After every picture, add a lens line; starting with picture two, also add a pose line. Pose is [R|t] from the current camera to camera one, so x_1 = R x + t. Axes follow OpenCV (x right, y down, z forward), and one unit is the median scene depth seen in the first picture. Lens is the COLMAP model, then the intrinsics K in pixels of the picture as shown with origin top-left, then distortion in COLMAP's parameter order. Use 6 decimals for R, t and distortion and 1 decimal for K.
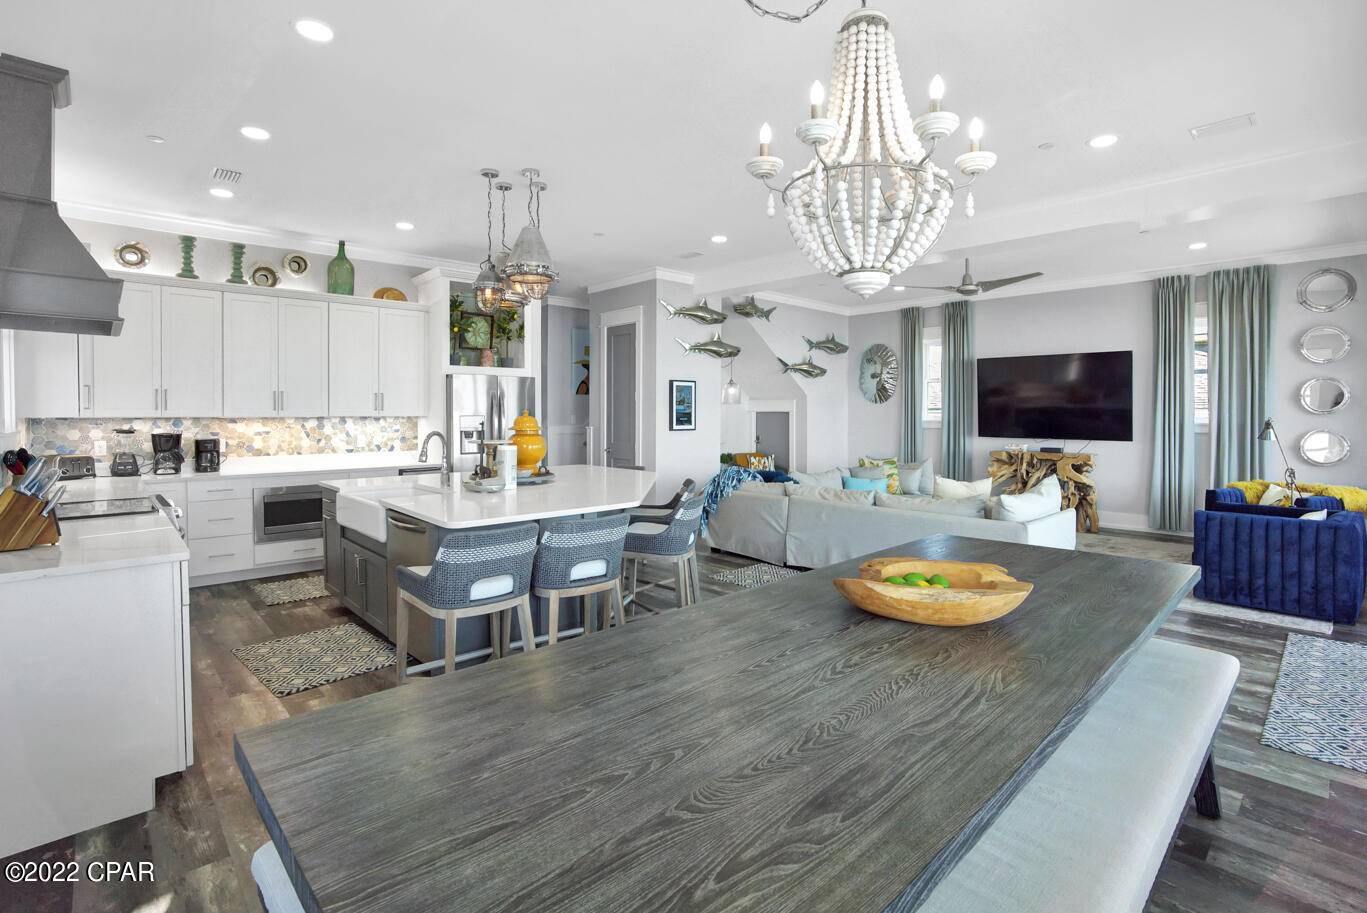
lens RADIAL K [[644.5, 0, 700.0], [0, 644.5, 424.7], [0, 0, 1]] dist [-0.066126, 0.023232]
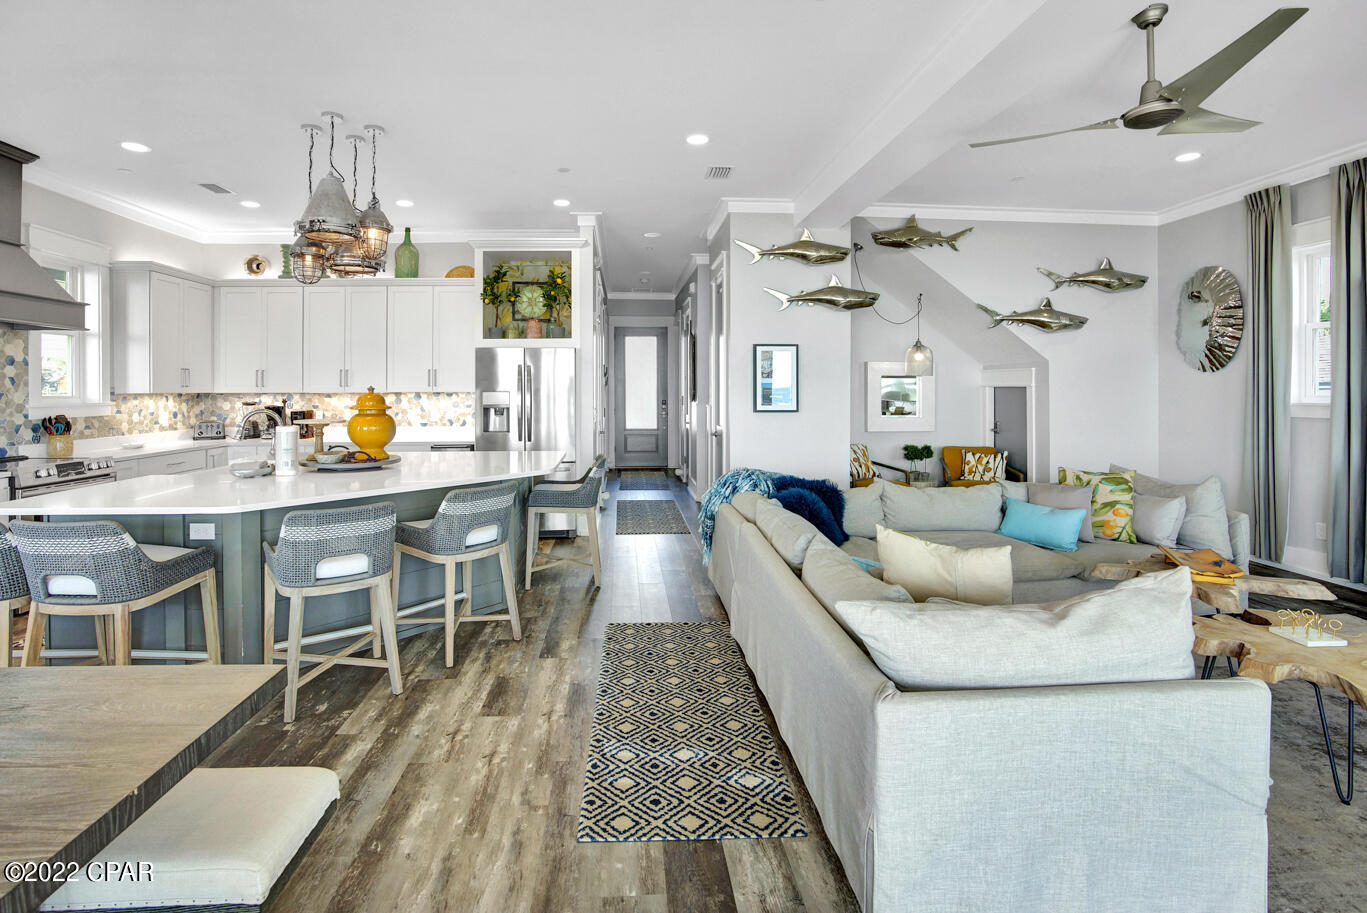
lens RADIAL K [[651.3, 0, 674.1], [0, 651.3, 387.1], [0, 0, 1]] dist [-0.065892, 0.022878]
pose [[0.761668, -0.000826, -0.647967, 0.450226], [-0.010800, 0.999844, -0.013970, -0.010249], [0.647878, 0.017638, 0.761540, 0.440165]]
